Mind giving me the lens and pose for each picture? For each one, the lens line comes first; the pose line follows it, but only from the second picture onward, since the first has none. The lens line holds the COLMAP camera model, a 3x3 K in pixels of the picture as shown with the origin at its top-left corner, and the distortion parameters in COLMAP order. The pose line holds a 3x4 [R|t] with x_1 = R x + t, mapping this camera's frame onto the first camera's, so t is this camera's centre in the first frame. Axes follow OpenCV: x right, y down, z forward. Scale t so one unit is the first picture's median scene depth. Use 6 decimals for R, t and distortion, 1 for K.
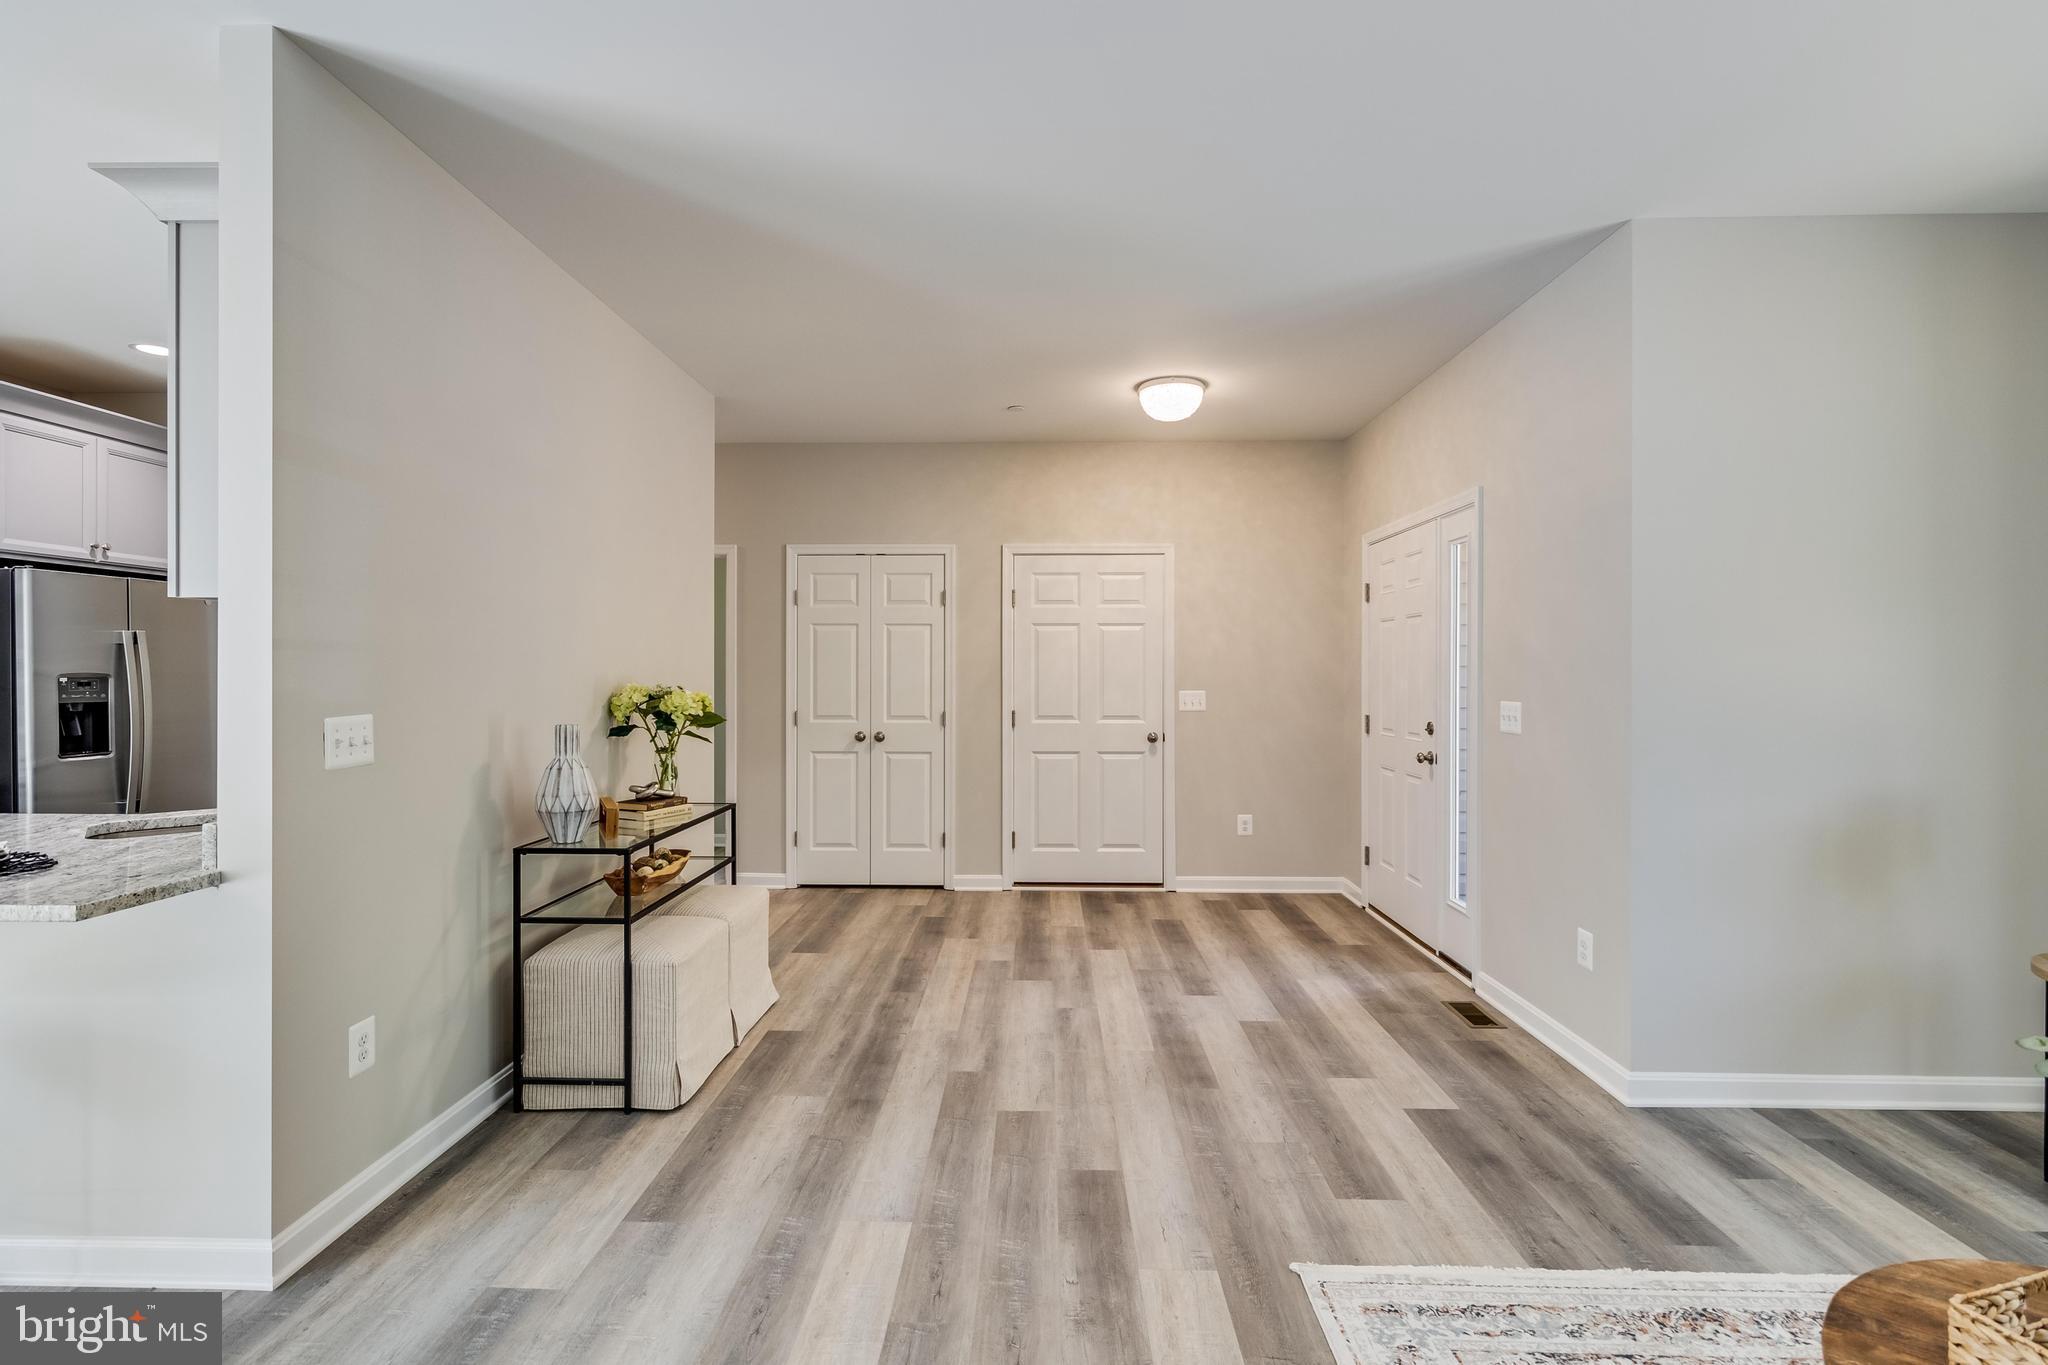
lens RADIAL K [[942.0, 0, 1019.0], [0, 942.0, 675.6], [0, 0, 1]] dist [0.002729, -0.000064]
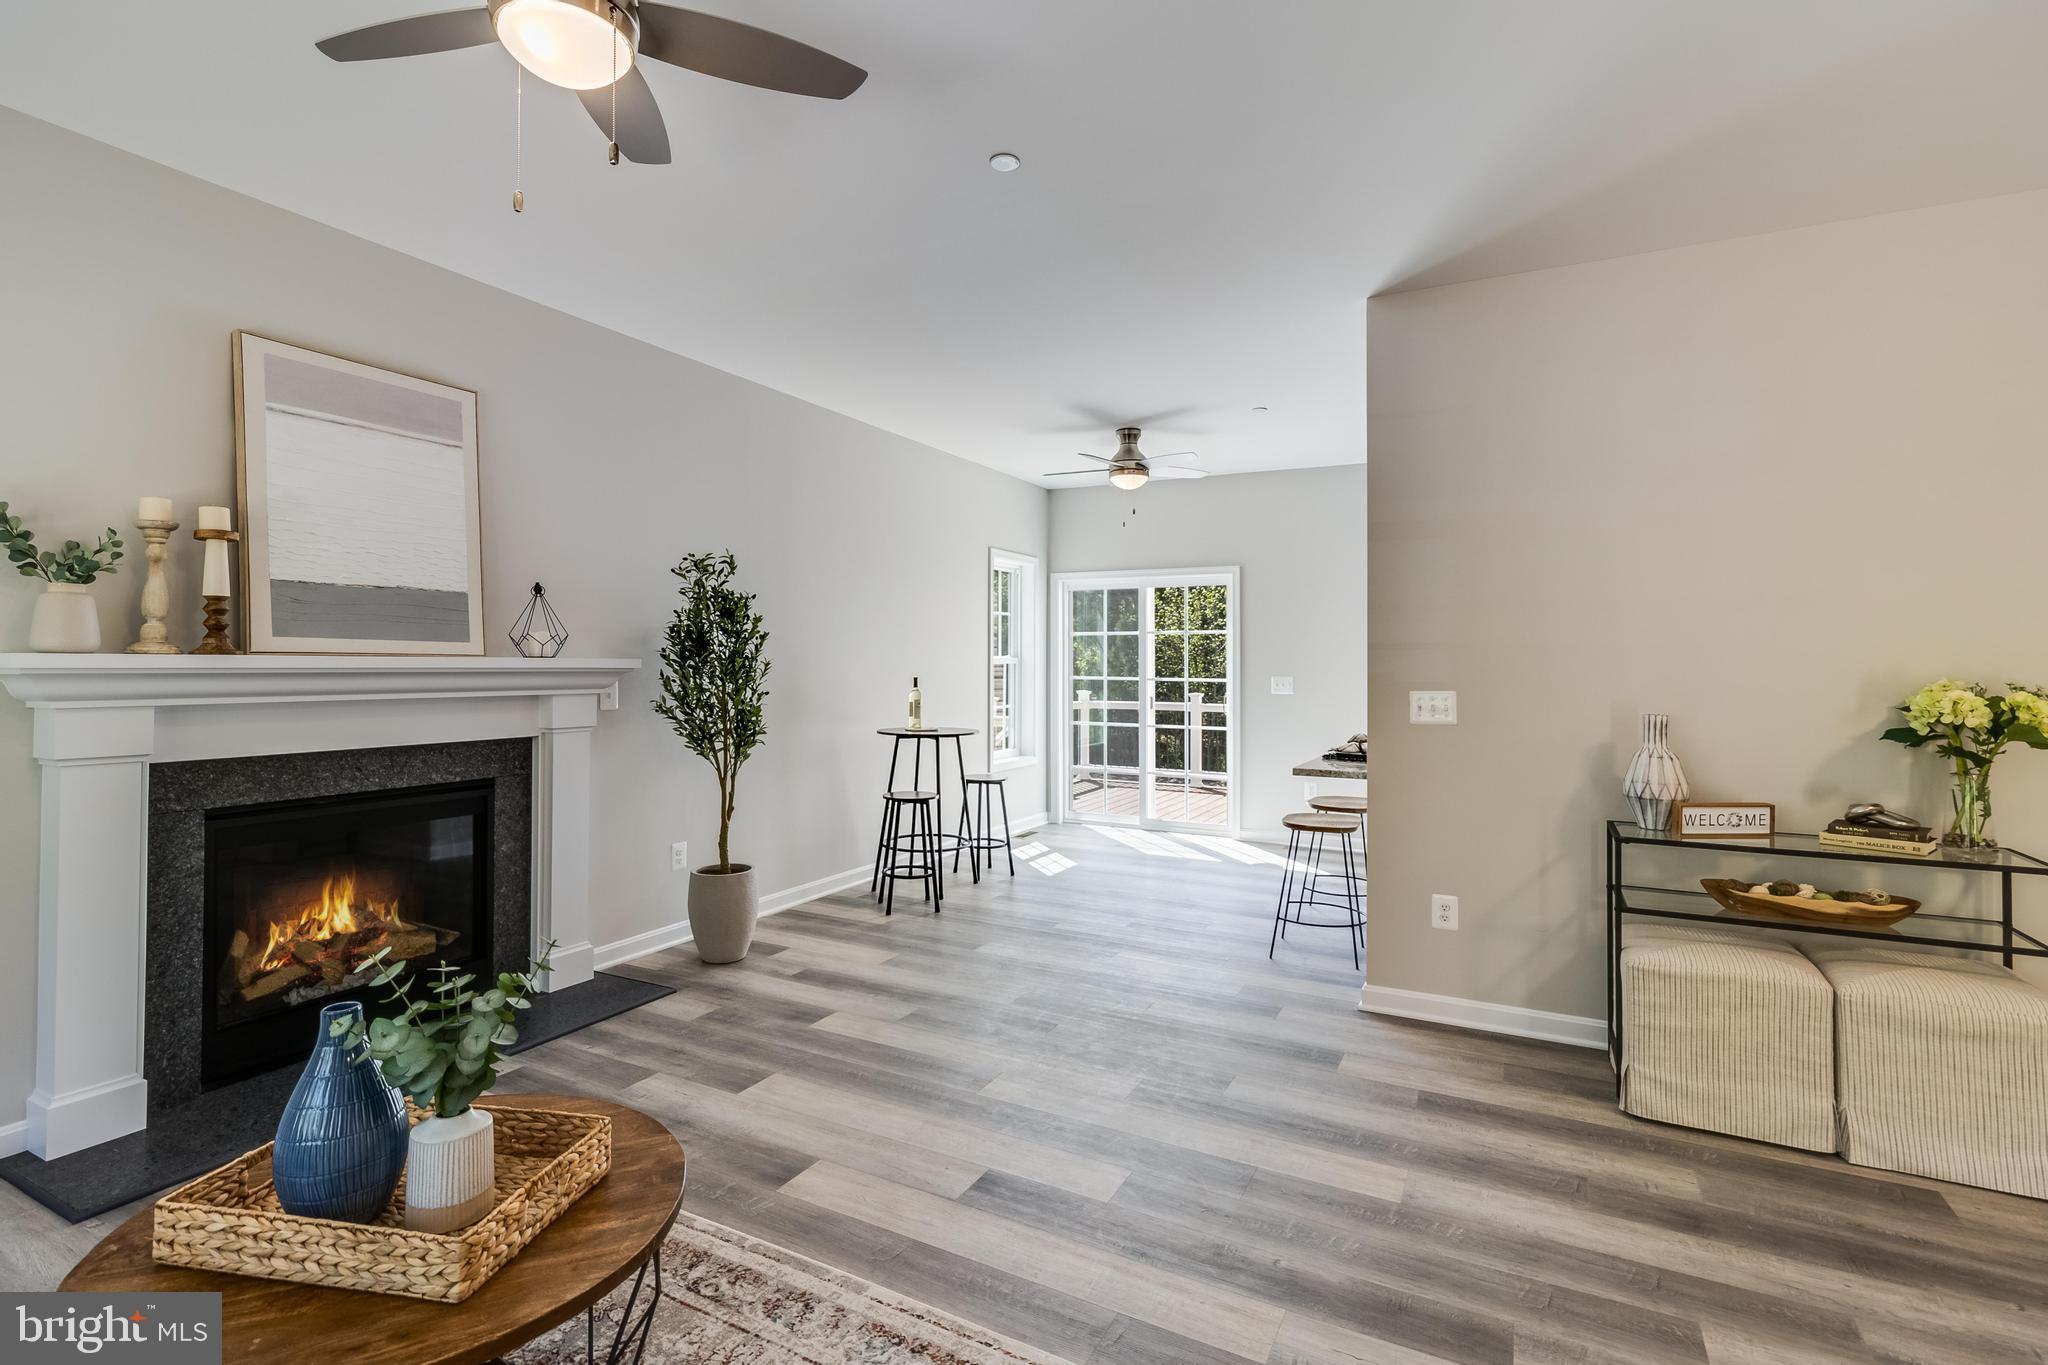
lens RADIAL K [[967.0, 0, 1014.8], [0, 967.0, 644.4], [0, 0, 1]] dist [0.001391, 0.000057]
pose [[-0.446024, -0.021165, -0.894771, 0.809880], [-0.010209, 0.999776, -0.018560, 0.001989], [0.894963, 0.000856, -0.446140, 0.871371]]
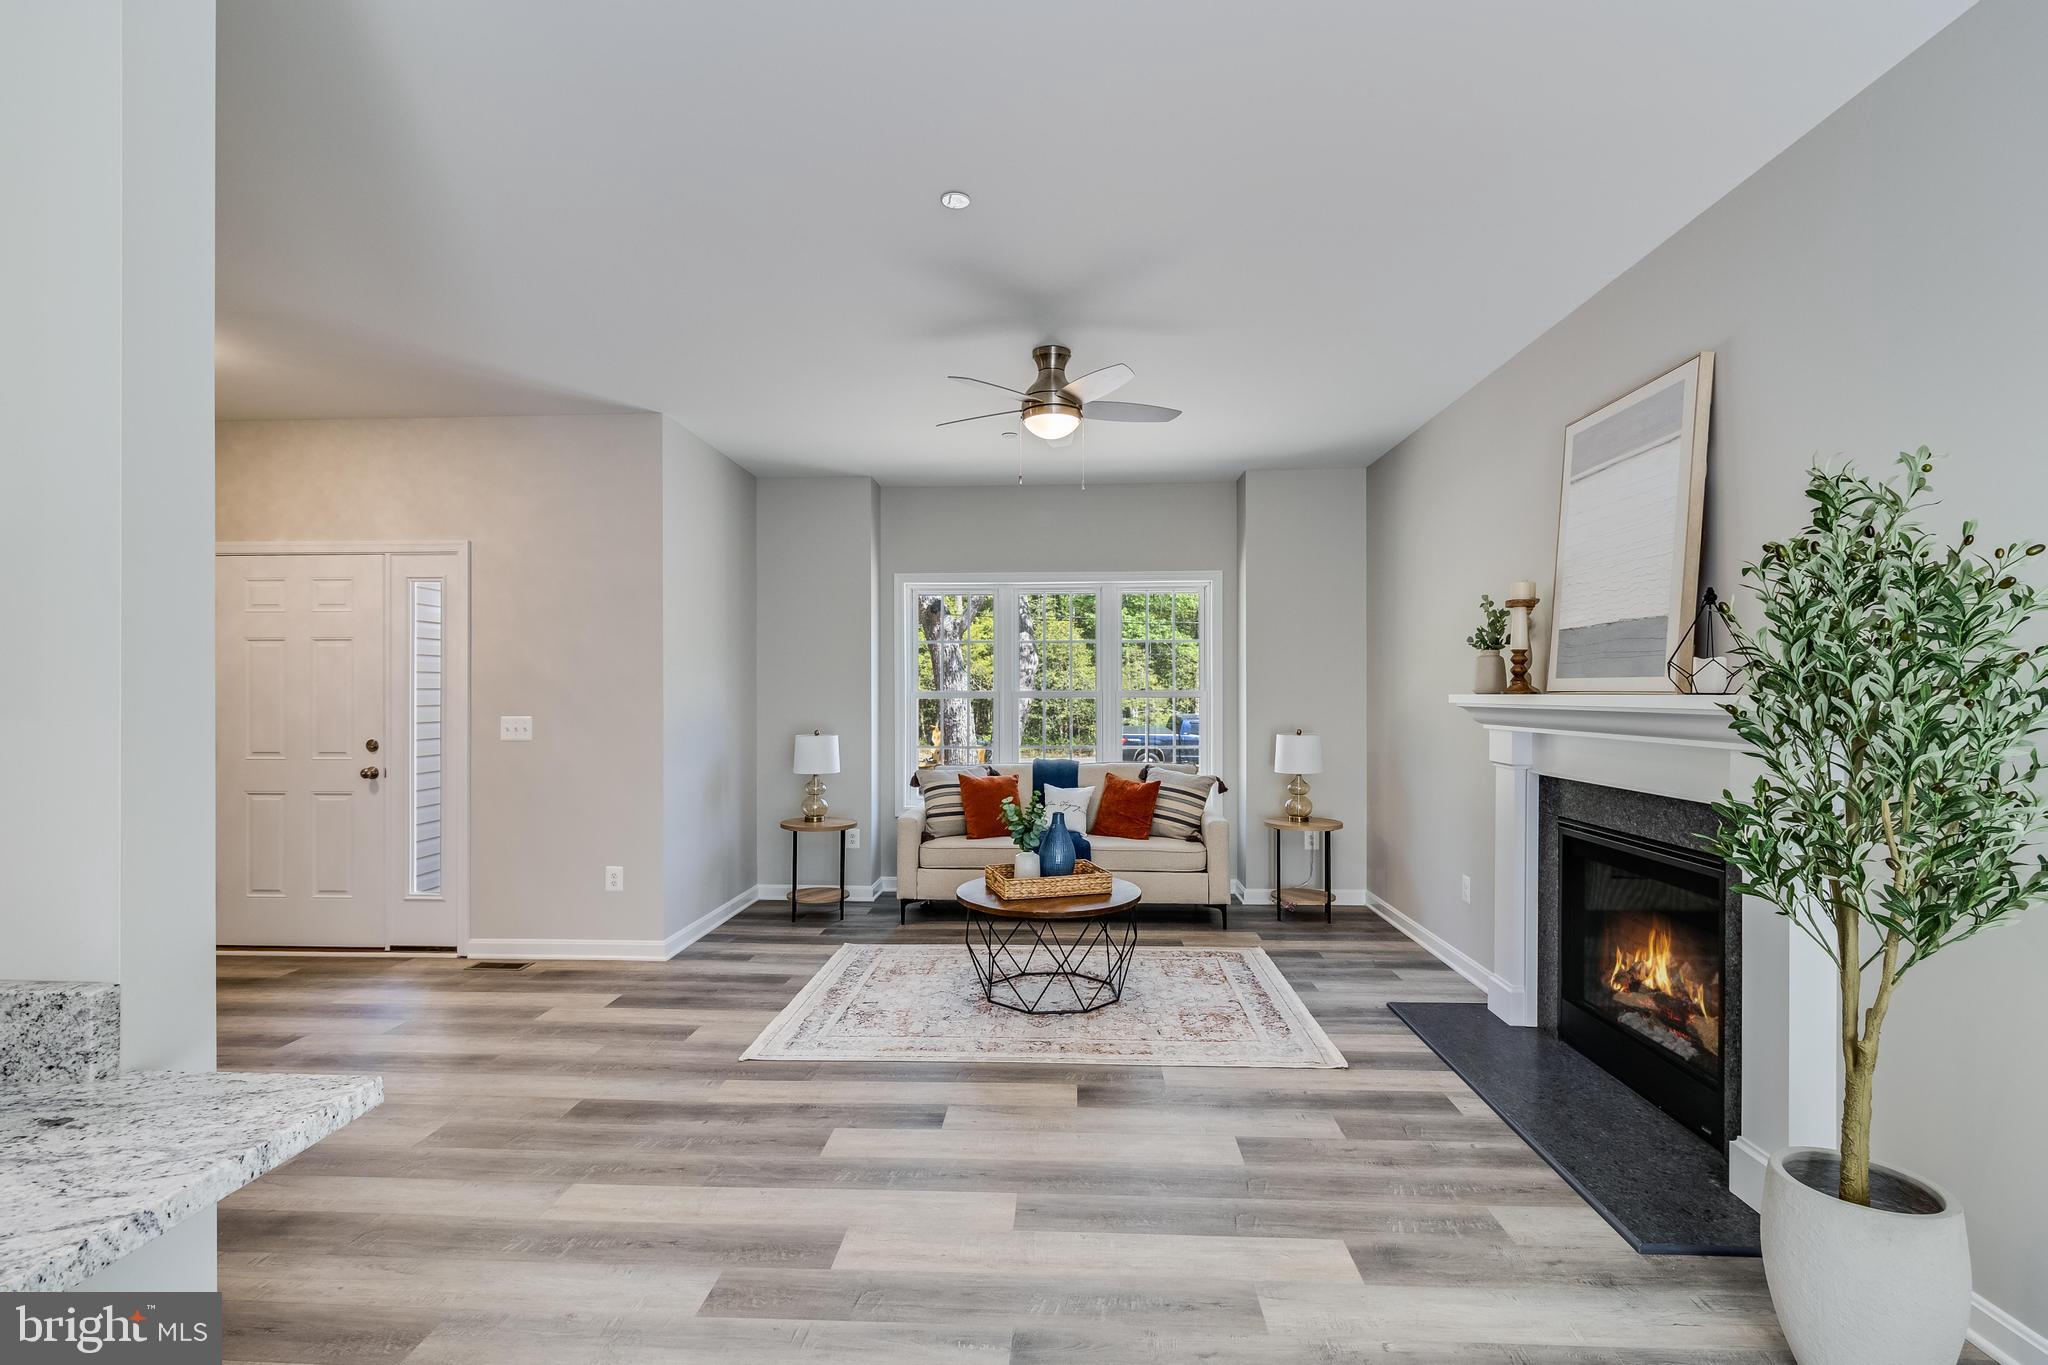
lens RADIAL K [[950.9, 0, 1027.1], [0, 950.9, 695.8], [0, 0, 1]] dist [-0.001959, -0.000251]
pose [[0.022992, -0.005001, 0.999723, -0.982062], [0.004635, 0.999977, 0.004896, -0.004435], [-0.999725, 0.004521, 0.023015, 0.343440]]
